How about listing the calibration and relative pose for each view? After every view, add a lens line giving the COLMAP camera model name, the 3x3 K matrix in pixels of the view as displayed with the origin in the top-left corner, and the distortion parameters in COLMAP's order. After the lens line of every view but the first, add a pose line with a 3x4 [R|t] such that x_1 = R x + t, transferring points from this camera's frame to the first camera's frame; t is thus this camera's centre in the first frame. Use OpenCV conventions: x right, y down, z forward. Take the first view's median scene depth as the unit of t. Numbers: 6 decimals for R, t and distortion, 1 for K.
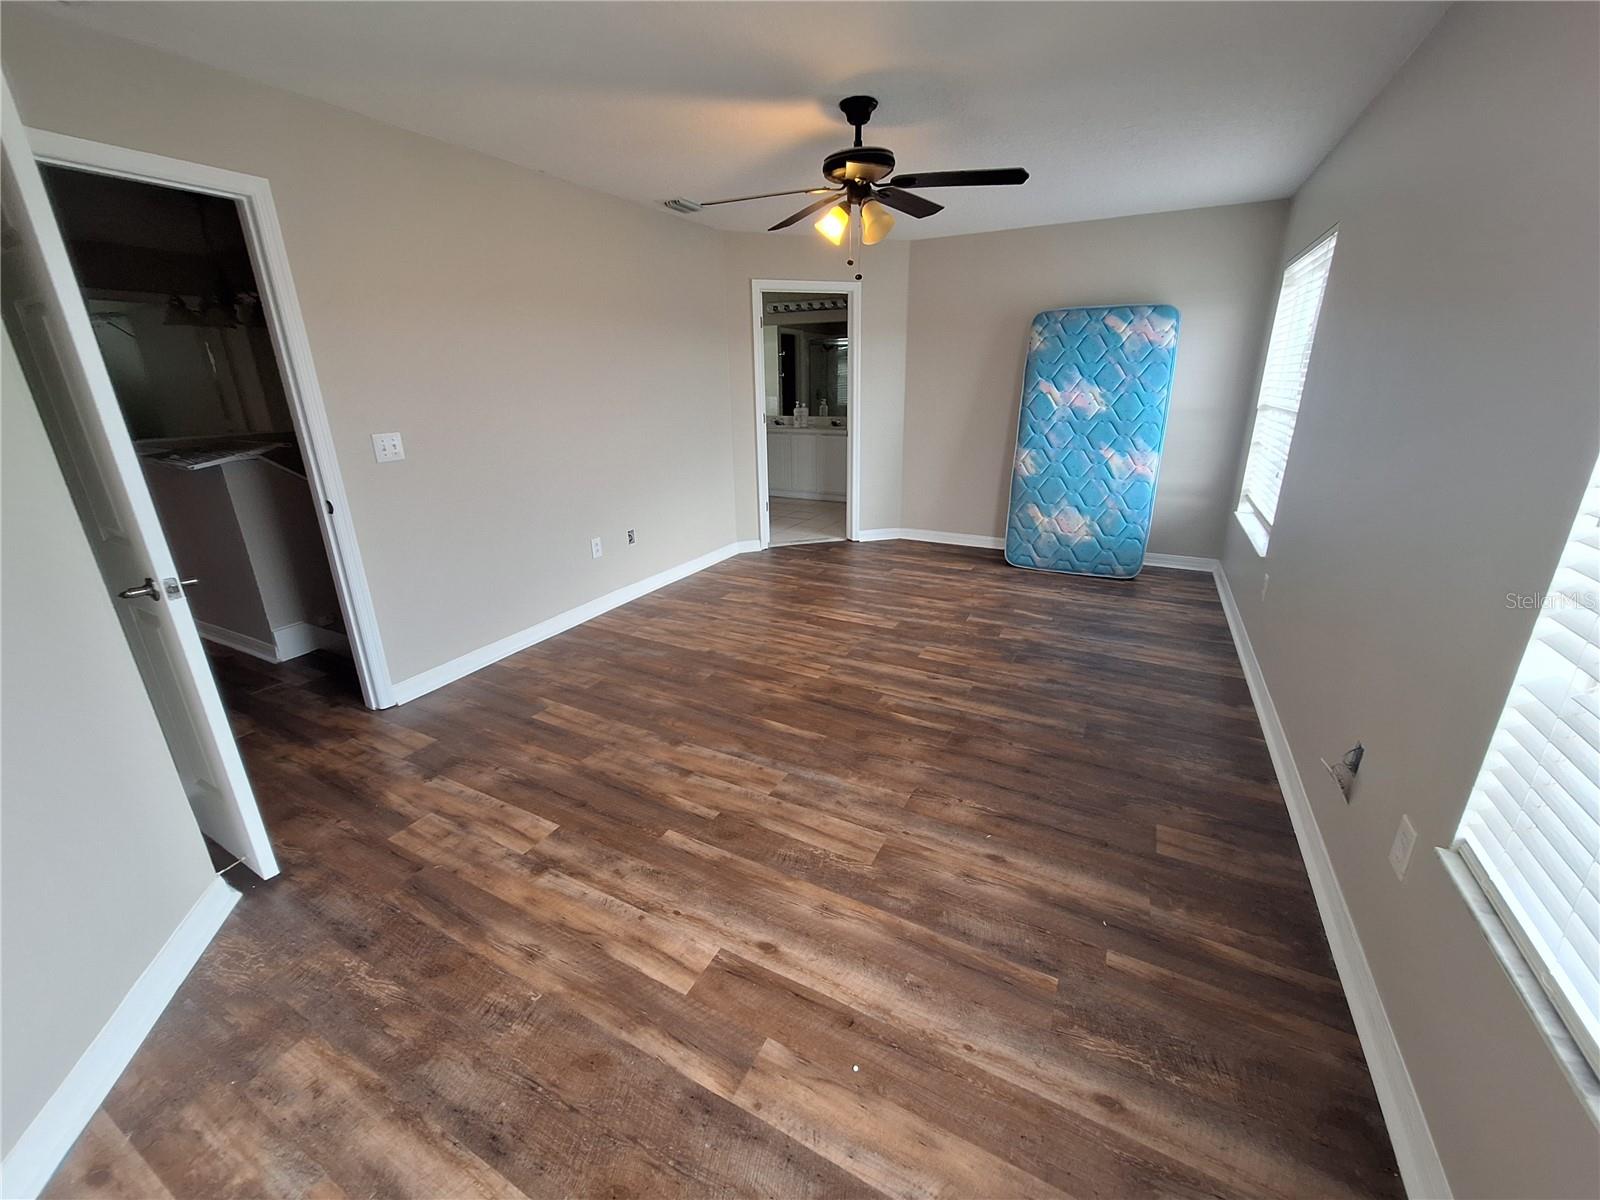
lens RADIAL K [[638.1, 0, 805.1], [0, 638.1, 592.1], [0, 0, 1]] dist [-0.003841, 0.000780]
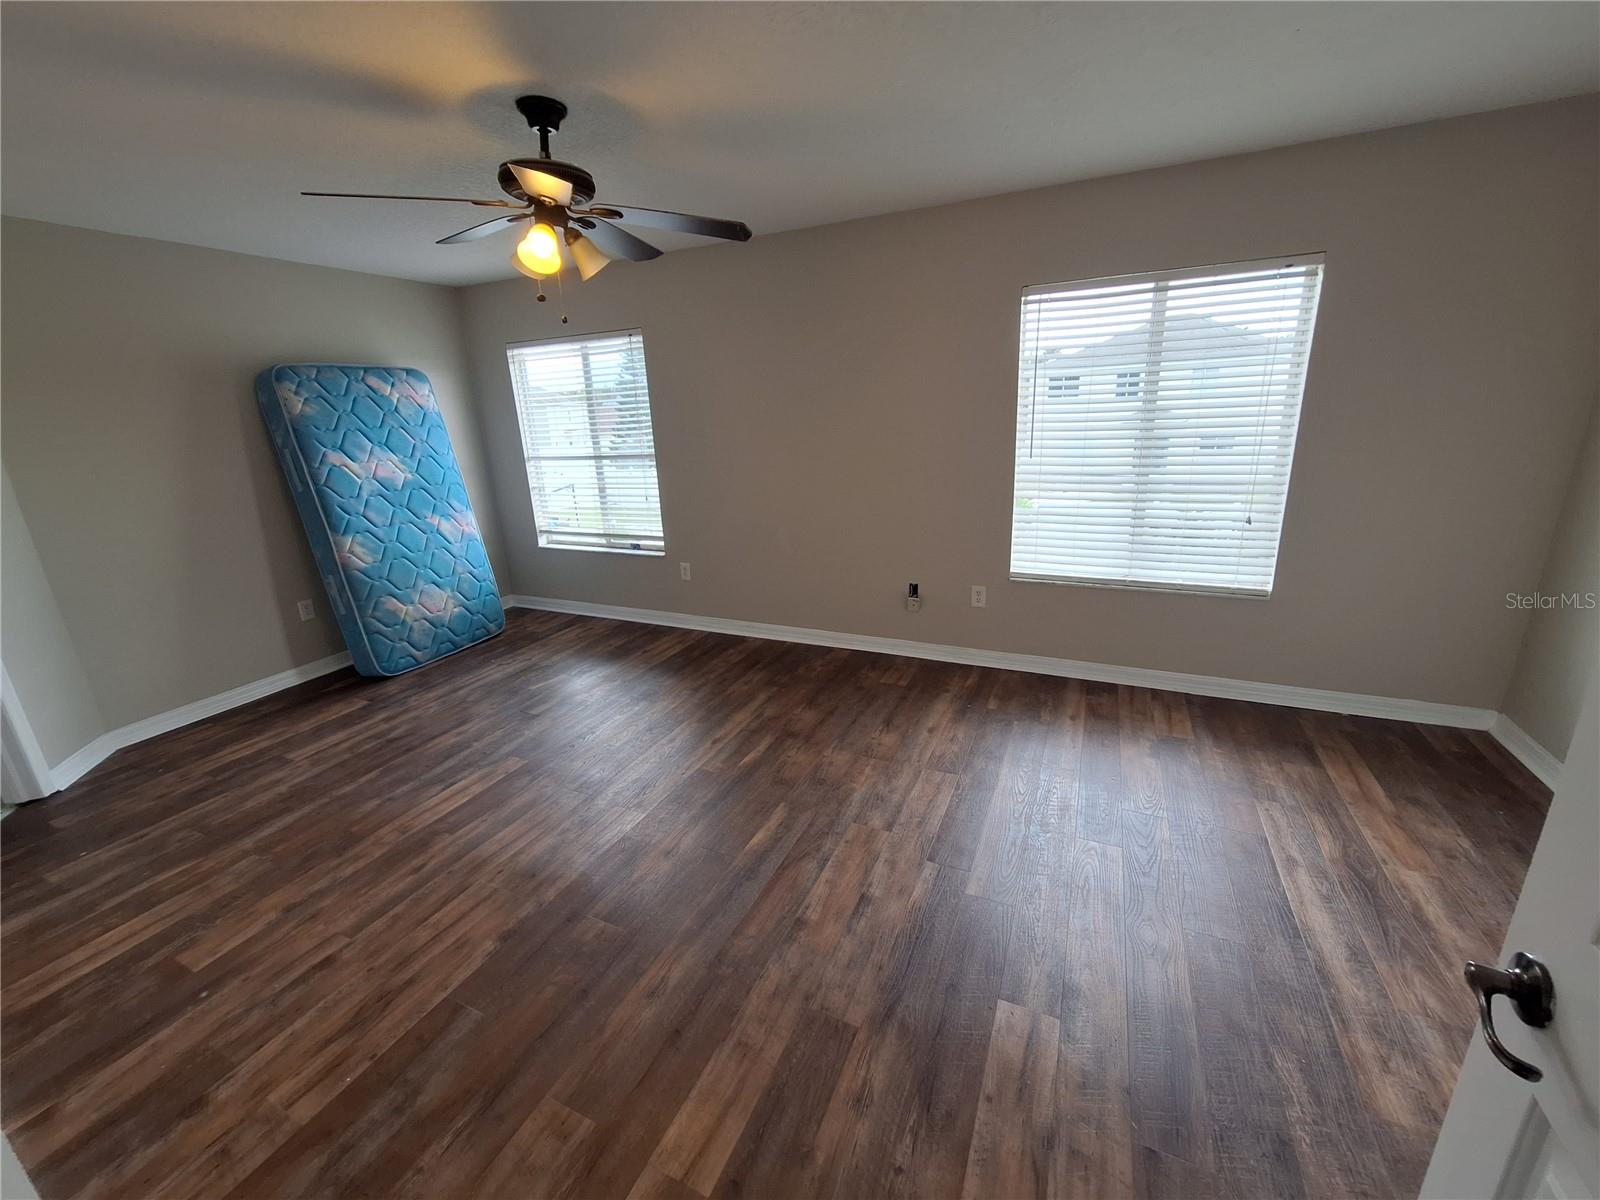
lens RADIAL K [[638.1, 0, 800.2], [0, 638.1, 594.3], [0, 0, 1]] dist [-0.003841, 0.000780]
pose [[-0.045279, -0.271805, 0.961287, -0.490519], [0.363951, 0.891650, 0.269258, -0.182788], [-0.930317, 0.362053, 0.058550, 0.499638]]
